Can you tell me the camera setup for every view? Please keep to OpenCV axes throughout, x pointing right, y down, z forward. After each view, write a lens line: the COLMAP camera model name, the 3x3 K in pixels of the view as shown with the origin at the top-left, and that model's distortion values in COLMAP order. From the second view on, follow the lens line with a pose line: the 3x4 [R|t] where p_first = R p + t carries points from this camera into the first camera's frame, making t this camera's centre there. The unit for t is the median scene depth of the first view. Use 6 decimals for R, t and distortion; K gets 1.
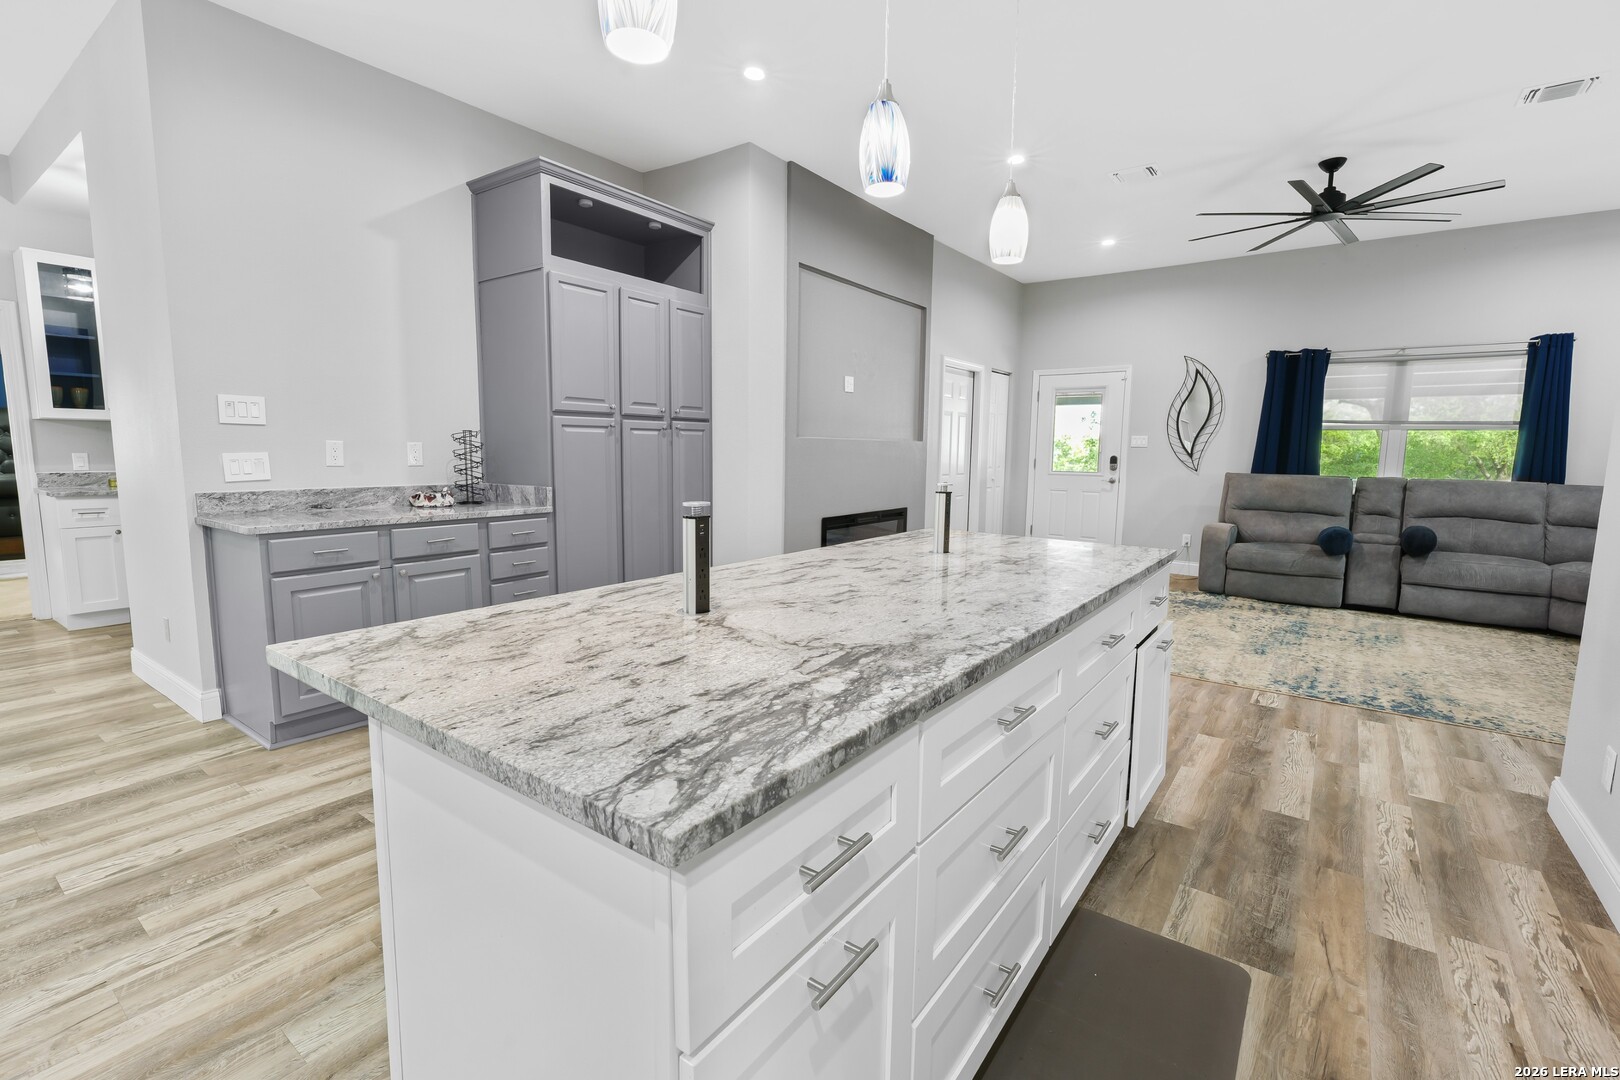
lens RADIAL K [[738.4, 0, 807.4], [0, 738.4, 535.9], [0, 0, 1]] dist [-0.006957, 0.003579]
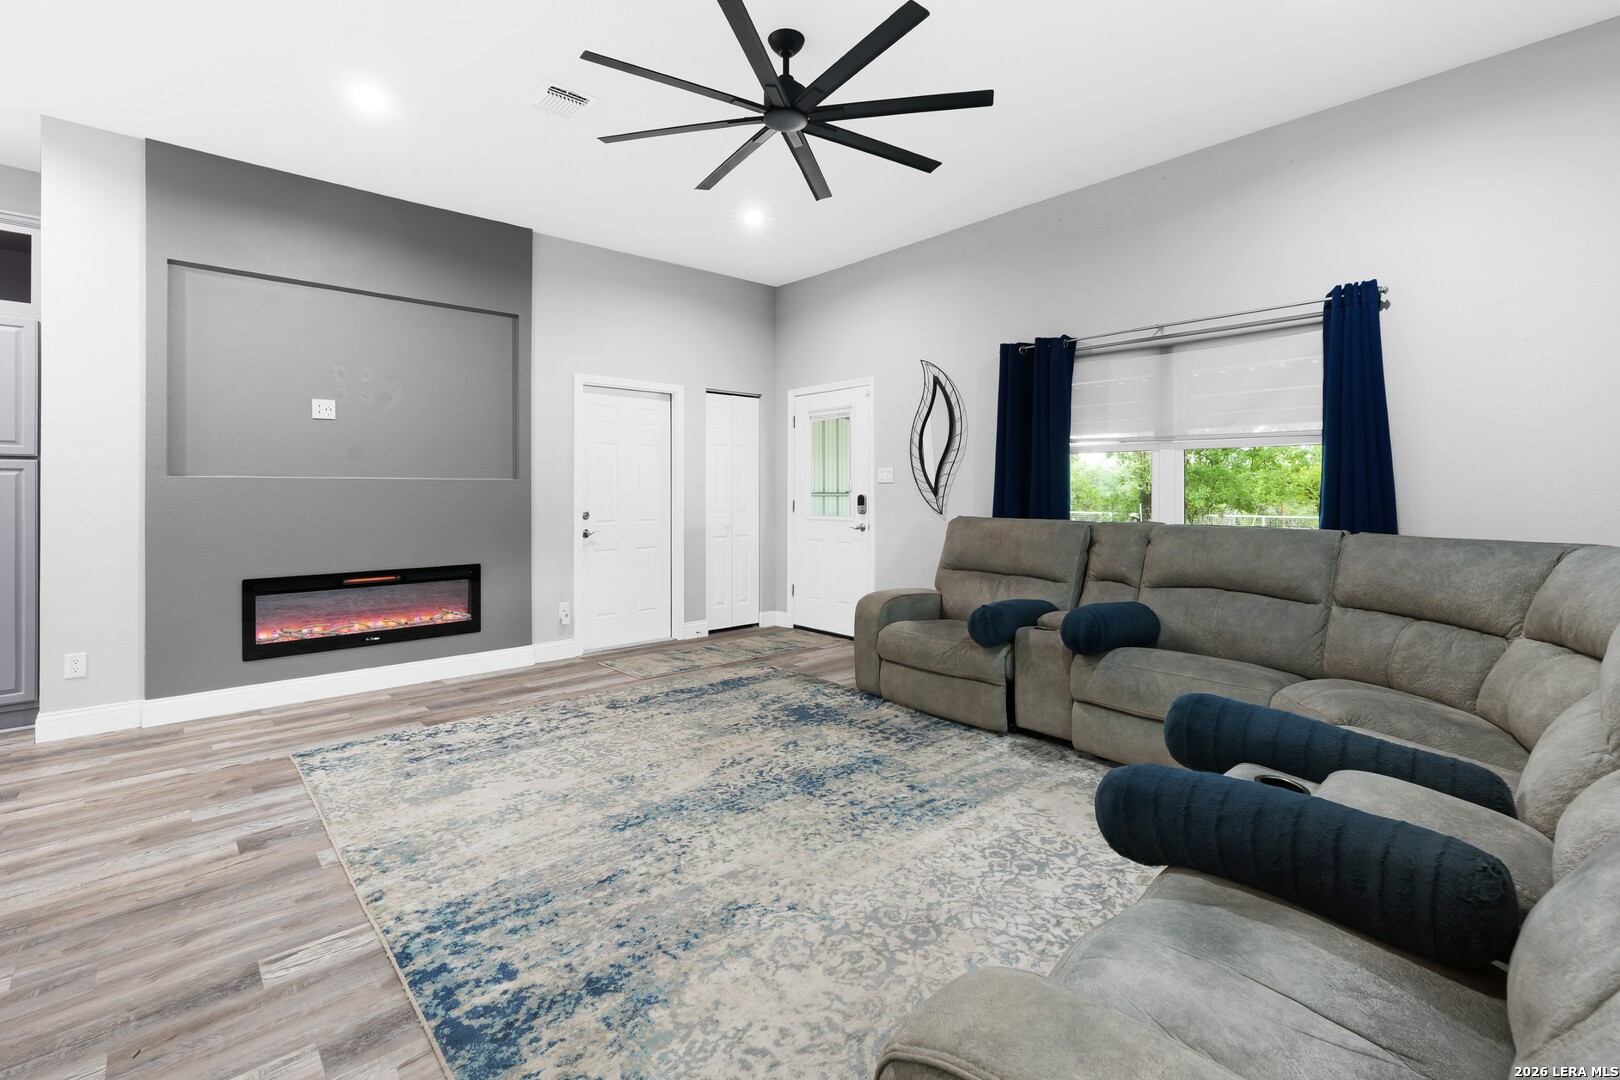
lens RADIAL K [[738.4, 0, 799.6], [0, 738.4, 489.4], [0, 0, 1]] dist [-0.006957, 0.003579]
pose [[0.977829, -0.014895, -0.208874, 0.683060], [-0.010768, 0.992571, -0.121188, -0.028674], [0.209128, 0.120751, 0.970405, 0.334992]]
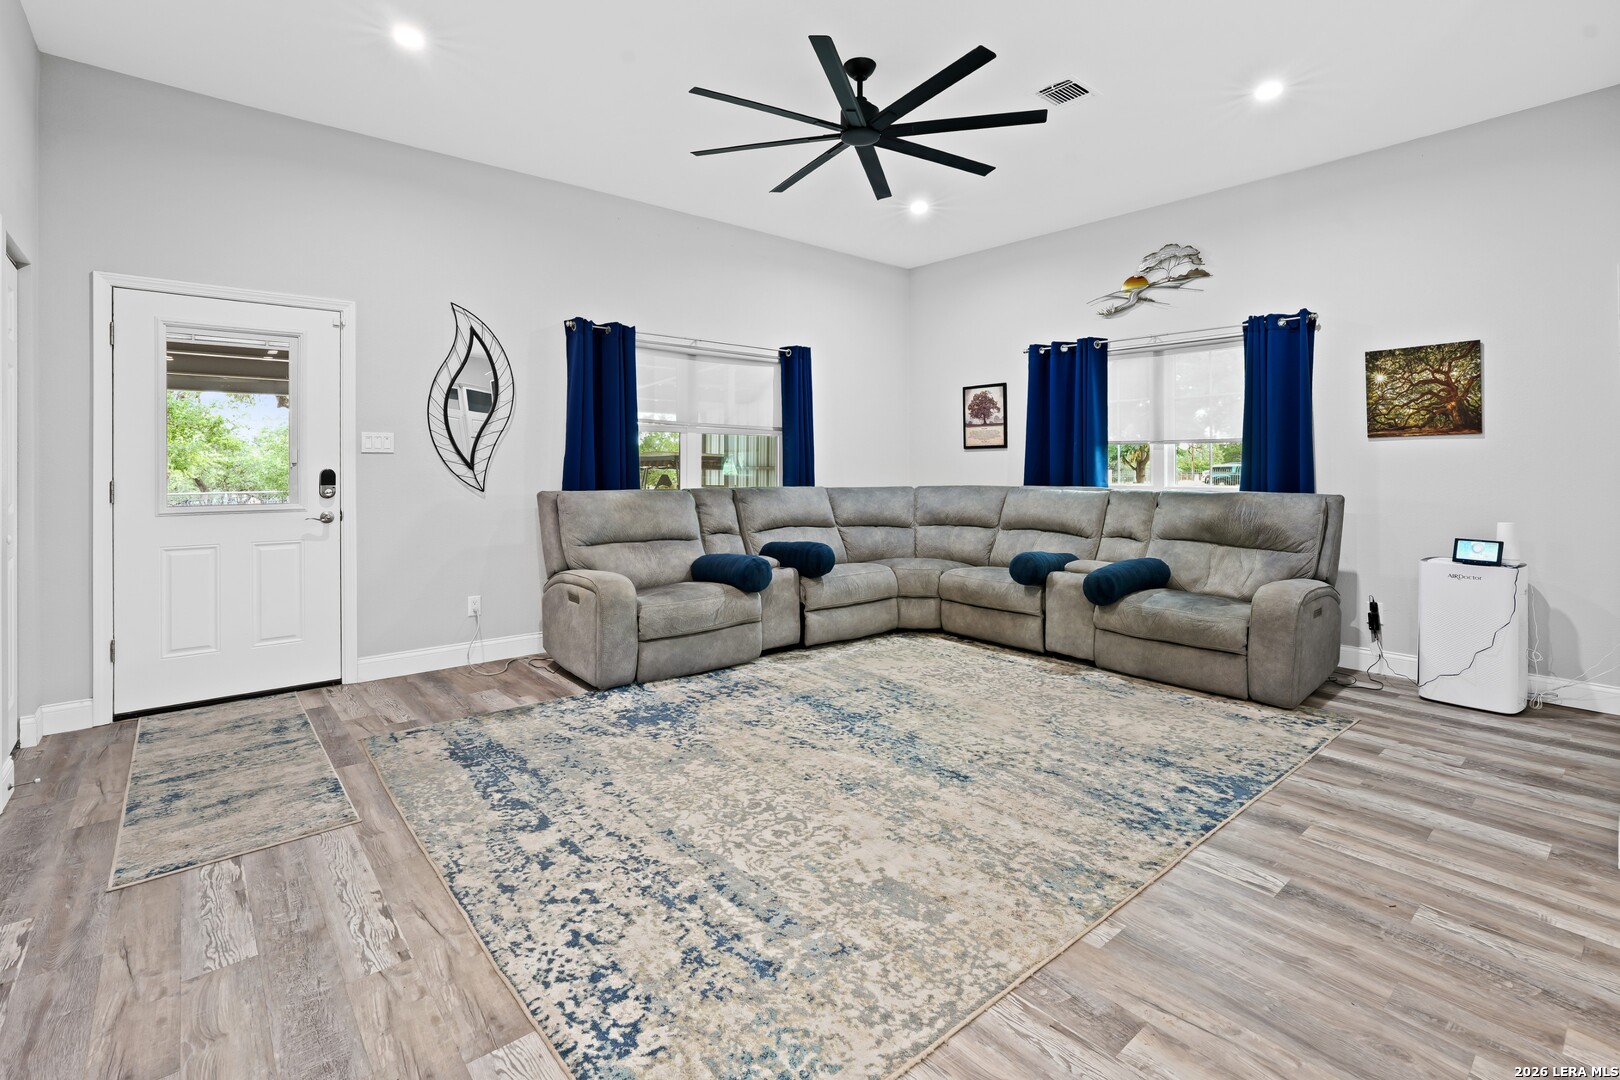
lens RADIAL K [[738.4, 0, 827.4], [0, 738.4, 463.6], [0, 0, 1]] dist [-0.006957, 0.003579]
pose [[0.218118, -0.013367, 0.975831, -0.013639], [0.118255, 0.992900, -0.012832, -0.086358], [-0.968731, 0.118196, 0.218150, 0.733105]]
